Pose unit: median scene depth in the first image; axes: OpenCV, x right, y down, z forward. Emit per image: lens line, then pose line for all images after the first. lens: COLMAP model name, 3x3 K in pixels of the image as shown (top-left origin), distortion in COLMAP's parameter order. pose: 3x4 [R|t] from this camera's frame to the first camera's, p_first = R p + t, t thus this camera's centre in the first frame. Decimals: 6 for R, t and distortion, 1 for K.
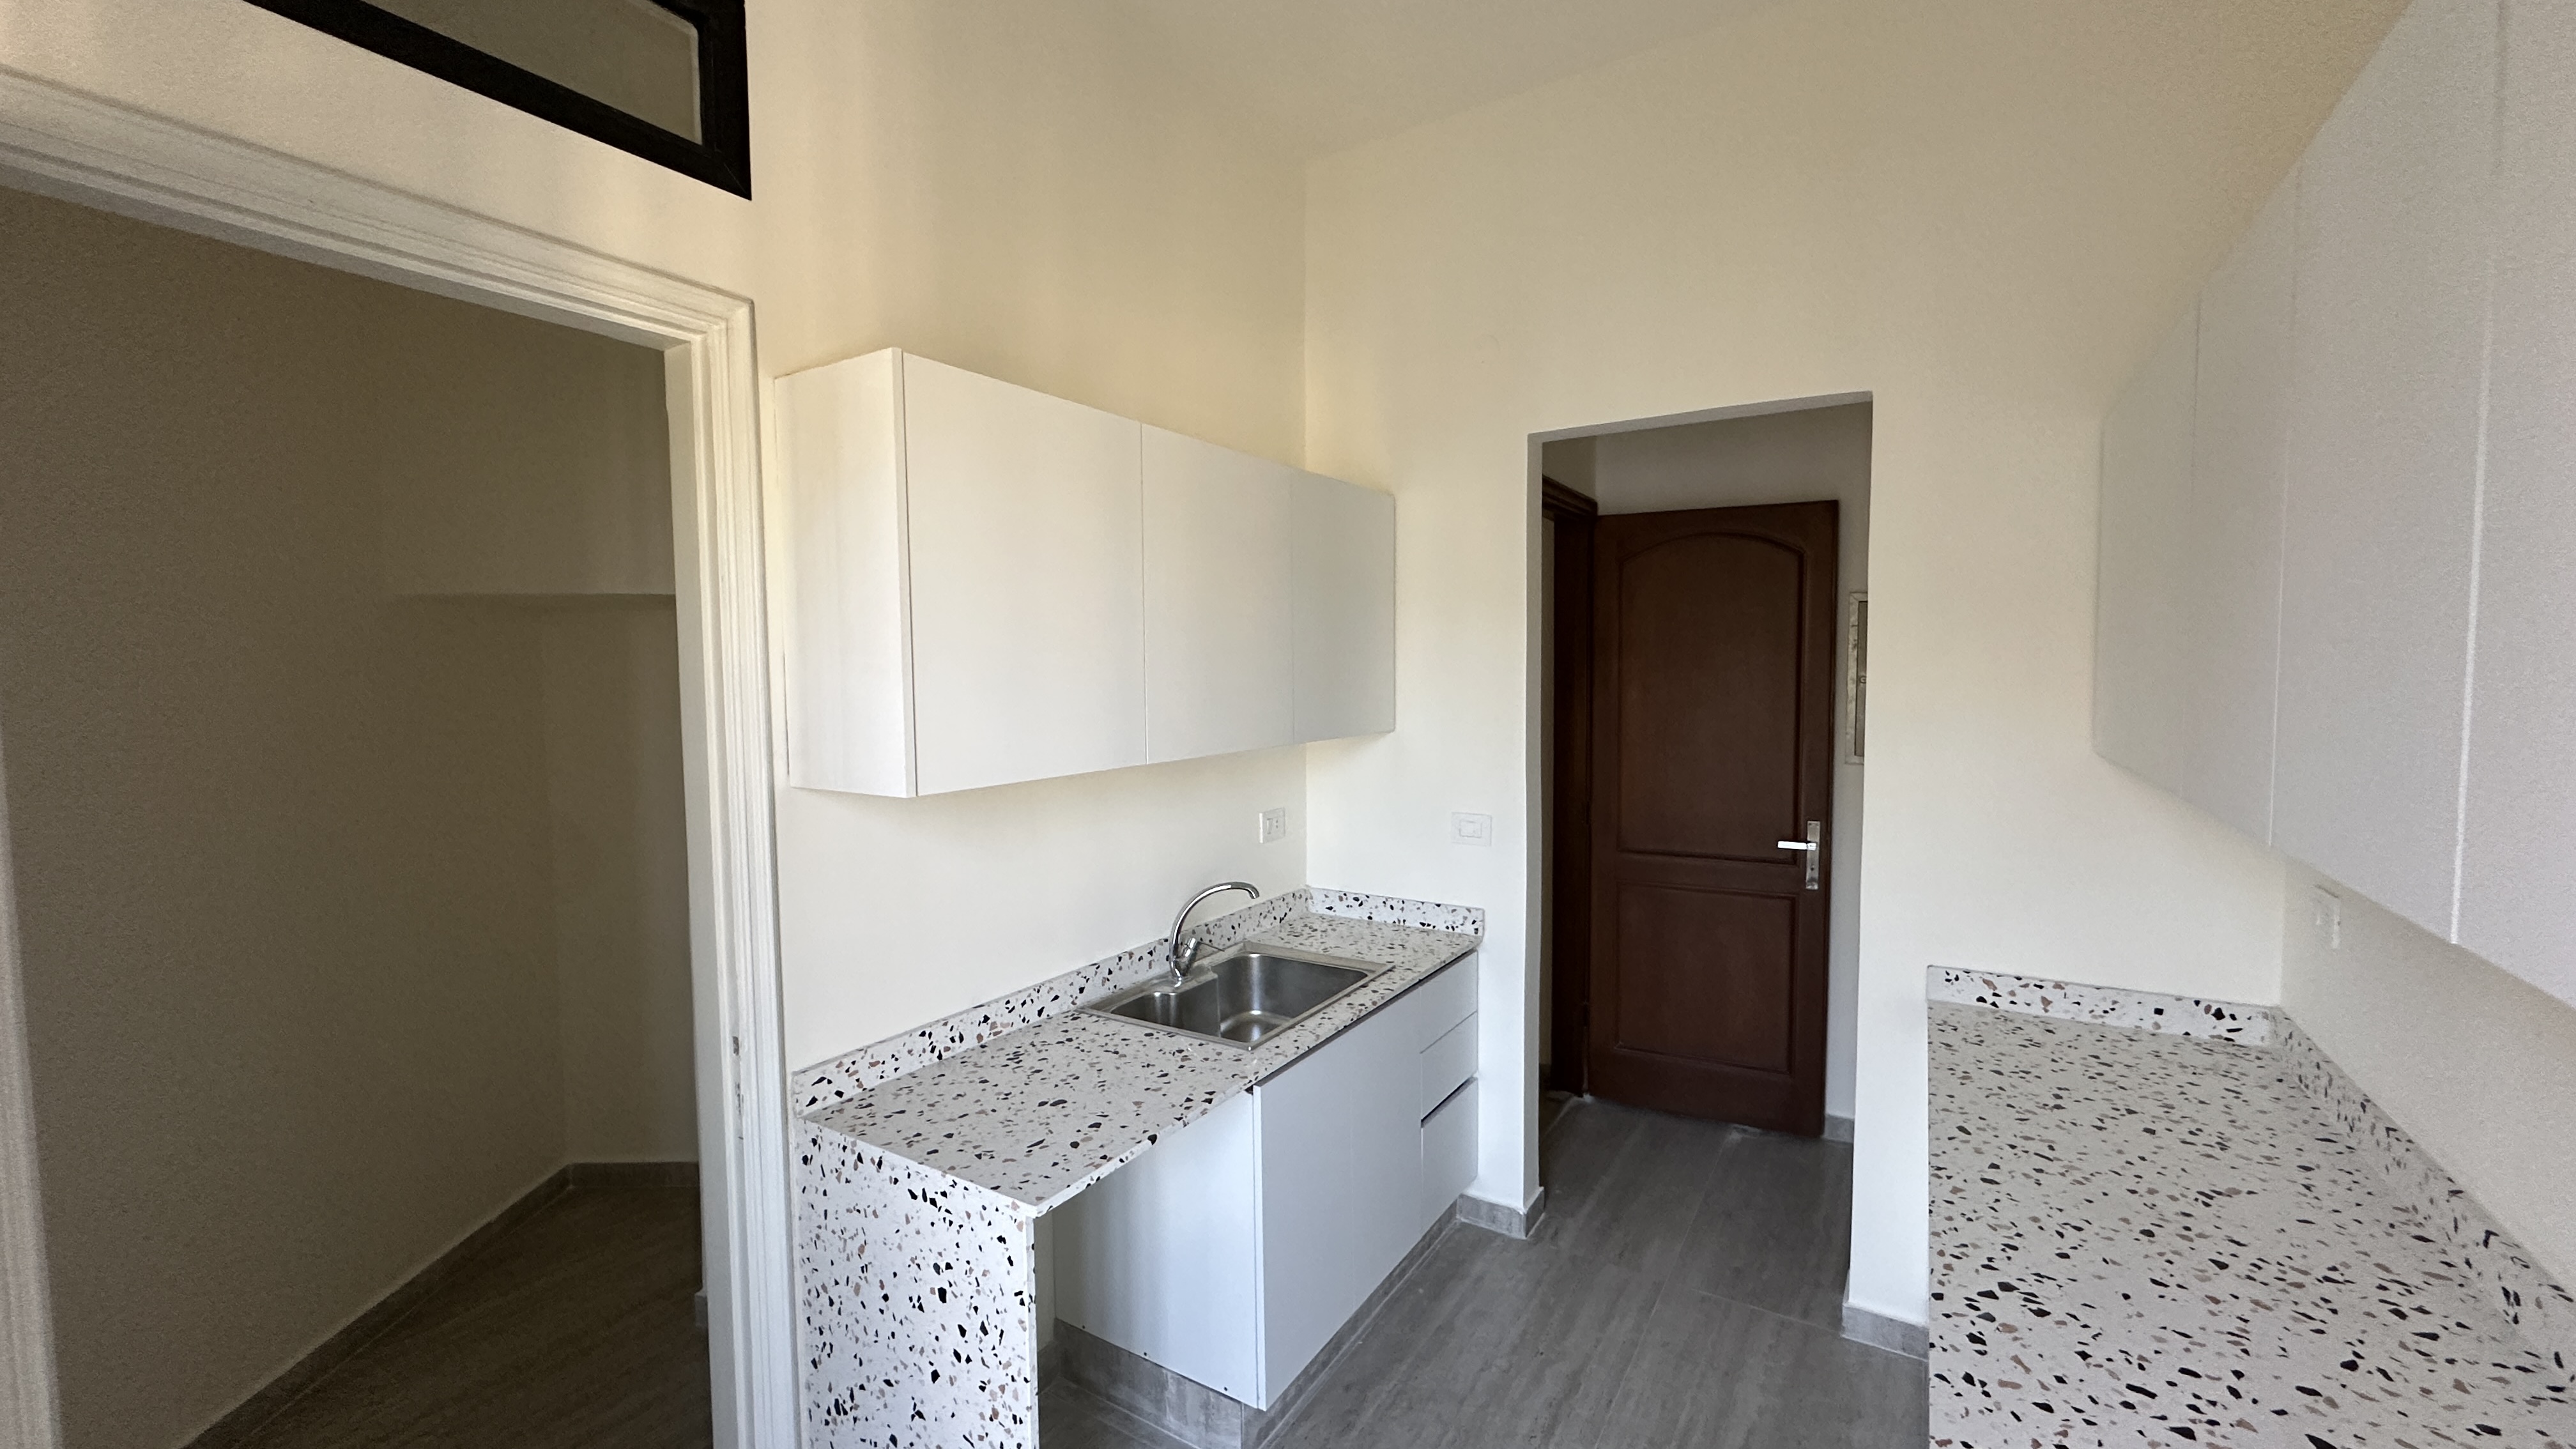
lens RADIAL K [[1025.0, 0, 1284.9], [0, 1025.0, 727.4], [0, 0, 1]] dist [-0.001658, -0.000148]
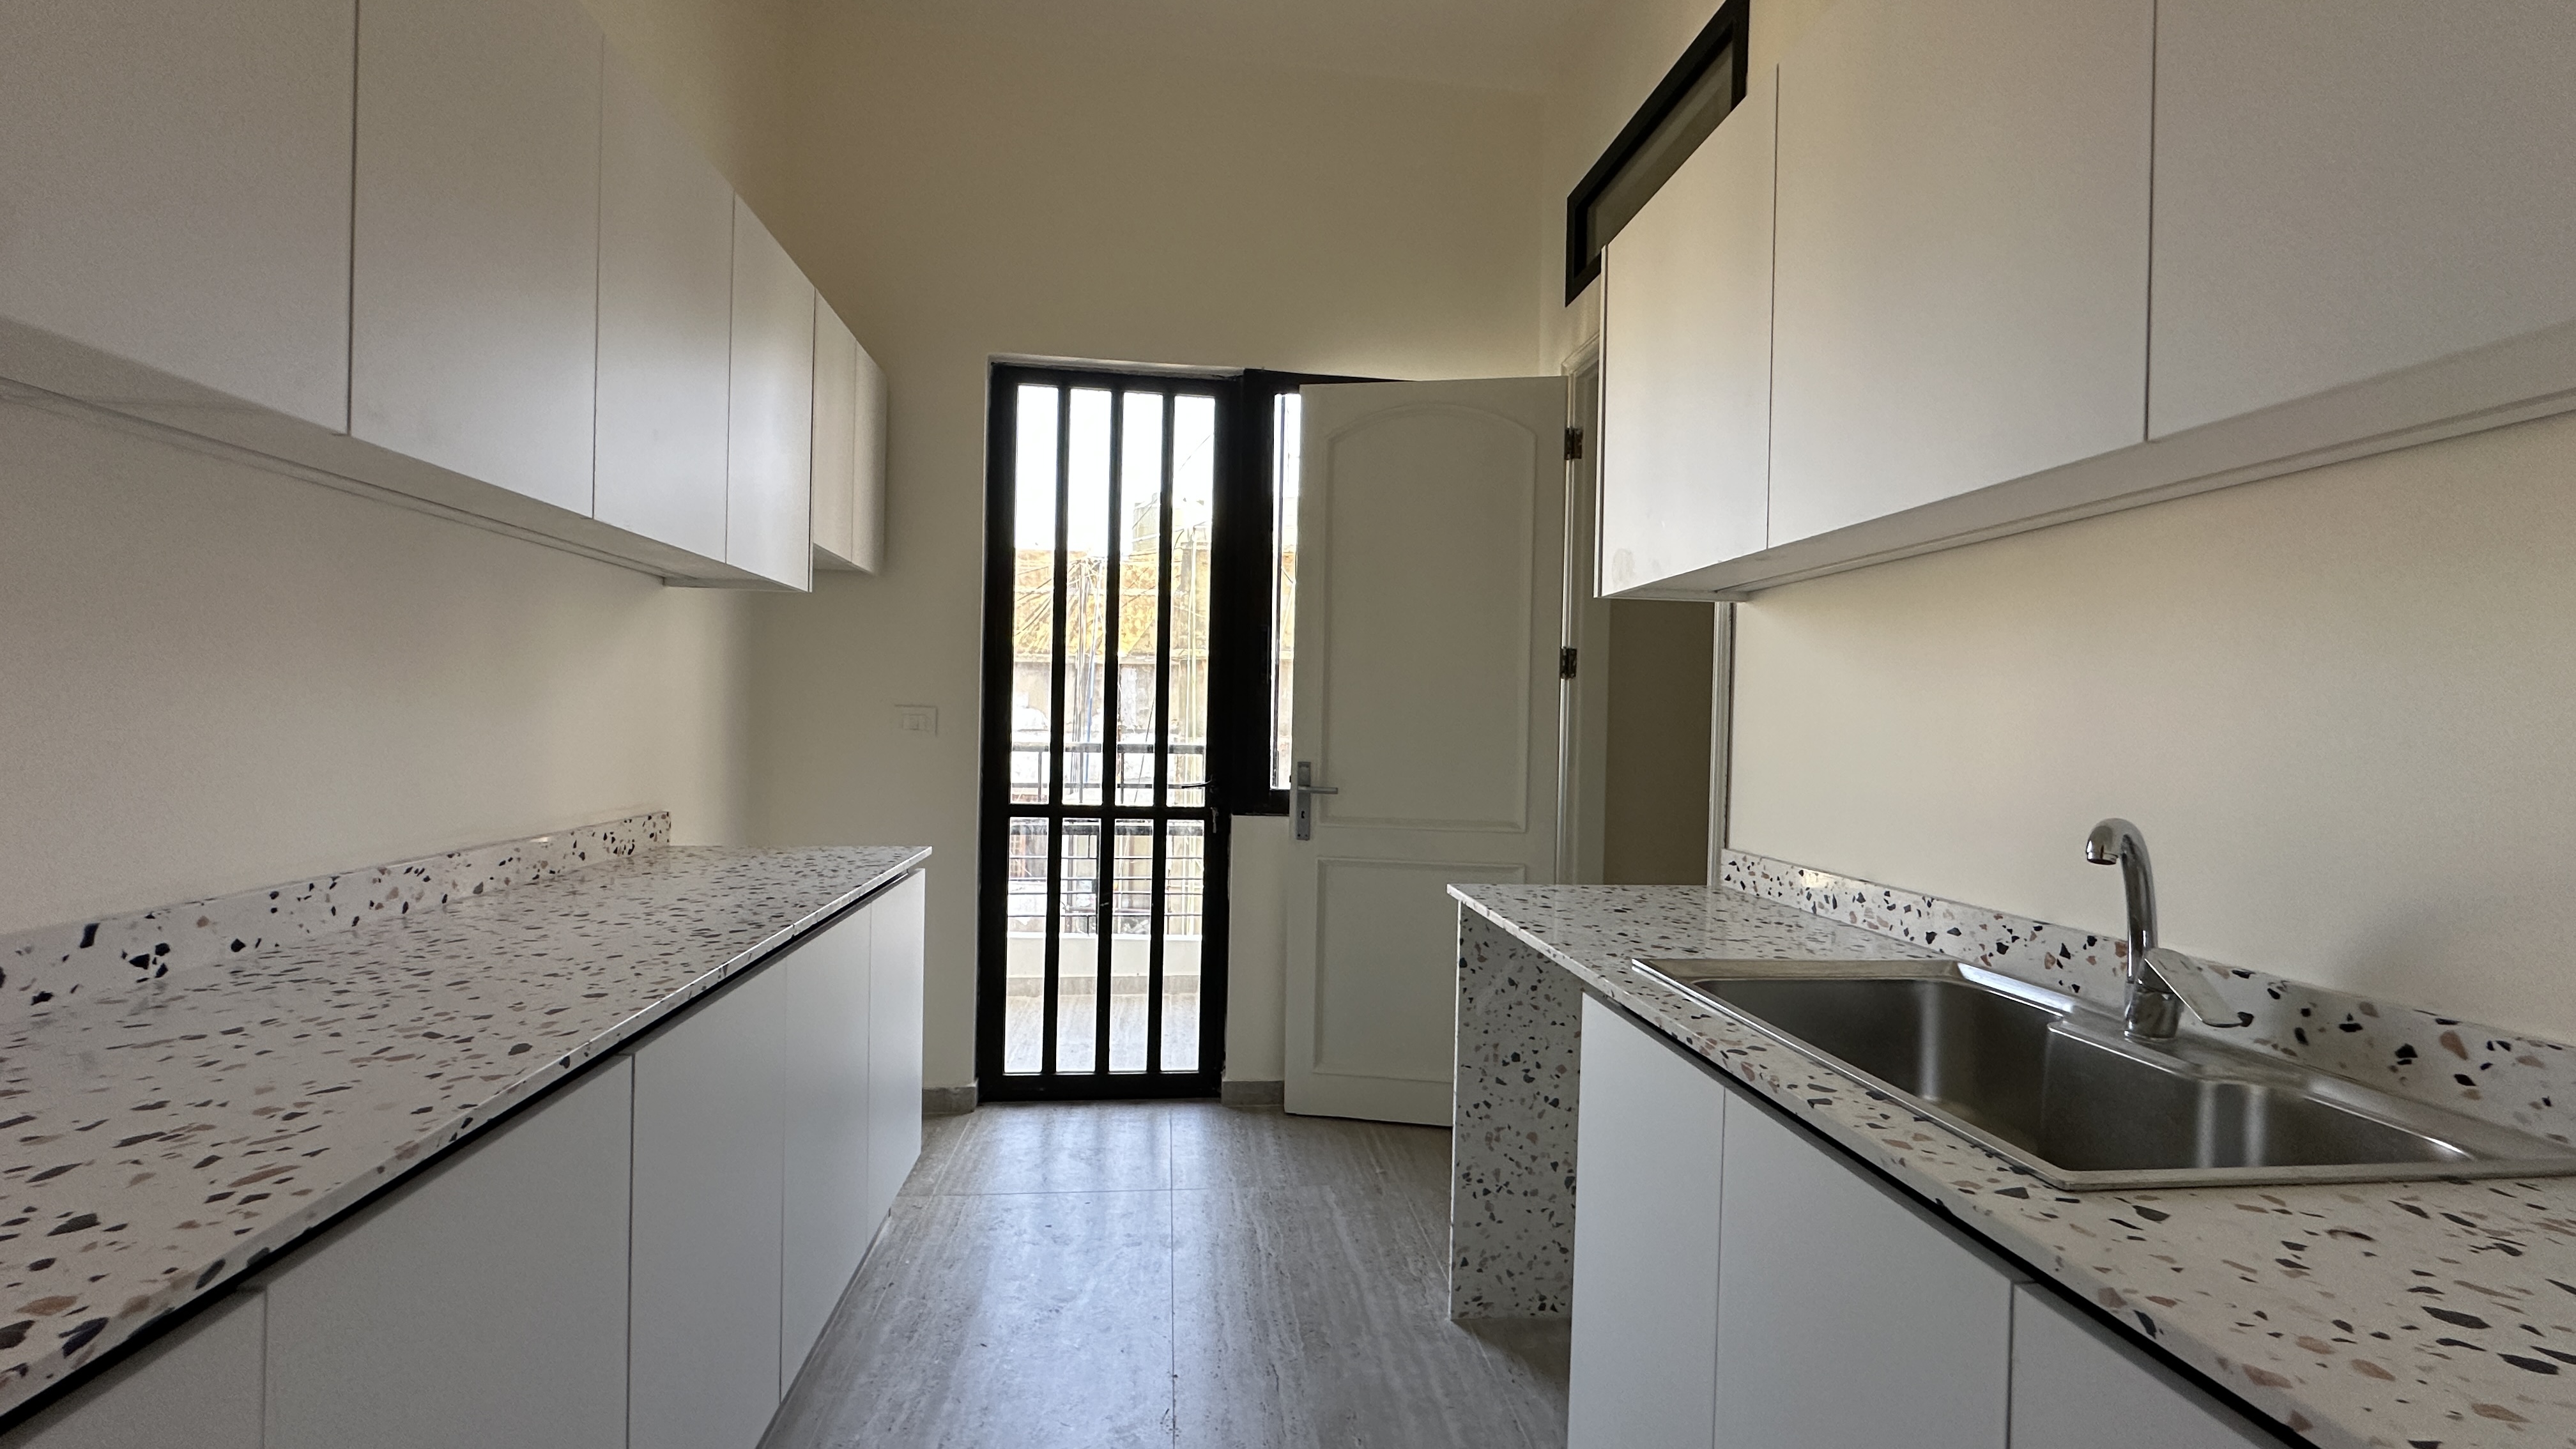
lens RADIAL K [[1025.0, 0, 1291.0], [0, 1025.0, 722.8], [0, 0, 1]] dist [-0.001658, -0.000148]
pose [[-0.776655, -0.004739, -0.629909, 0.548887], [-0.051767, 0.997069, 0.056326, 0.130356], [0.627796, 0.076355, -0.774624, 1.339035]]
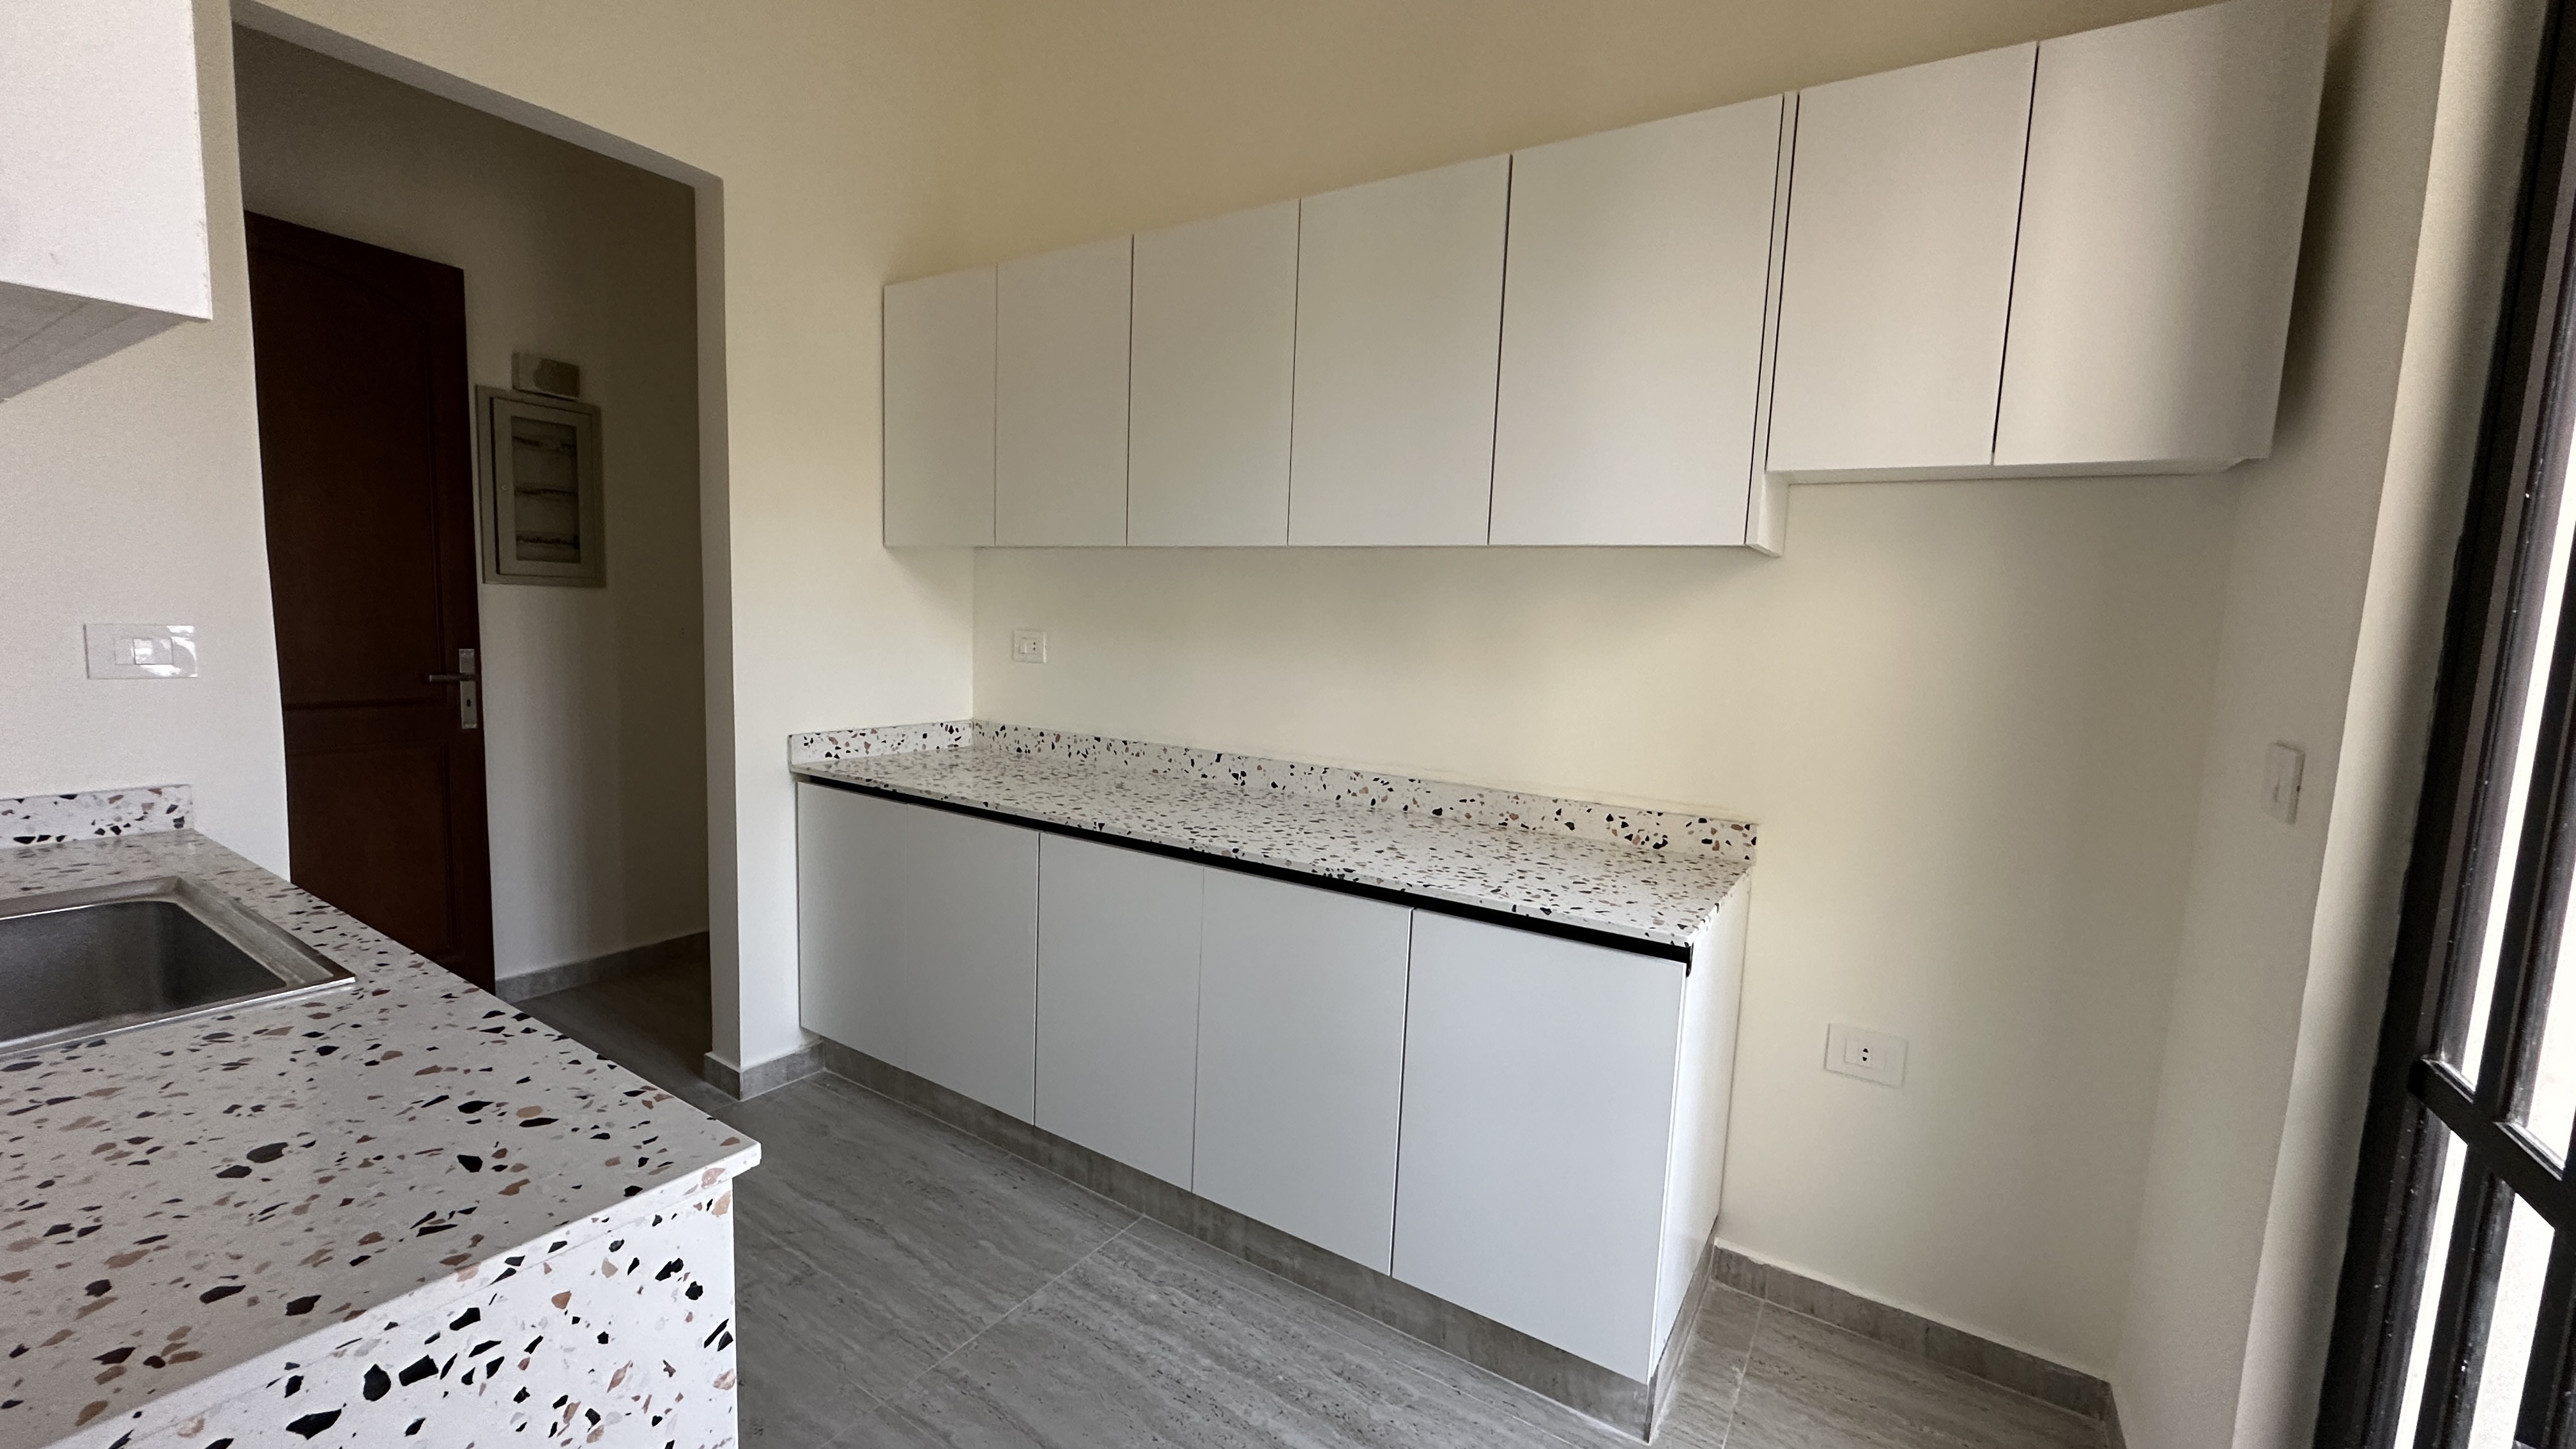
lens RADIAL K [[1025.0, 0, 1281.7], [0, 1025.0, 723.5], [0, 0, 1]] dist [-0.001658, -0.000148]
pose [[0.014315, -0.097722, 0.995111, -0.540967], [0.017432, 0.995086, 0.097469, 0.132457], [-0.999746, 0.015952, 0.015948, 0.490412]]
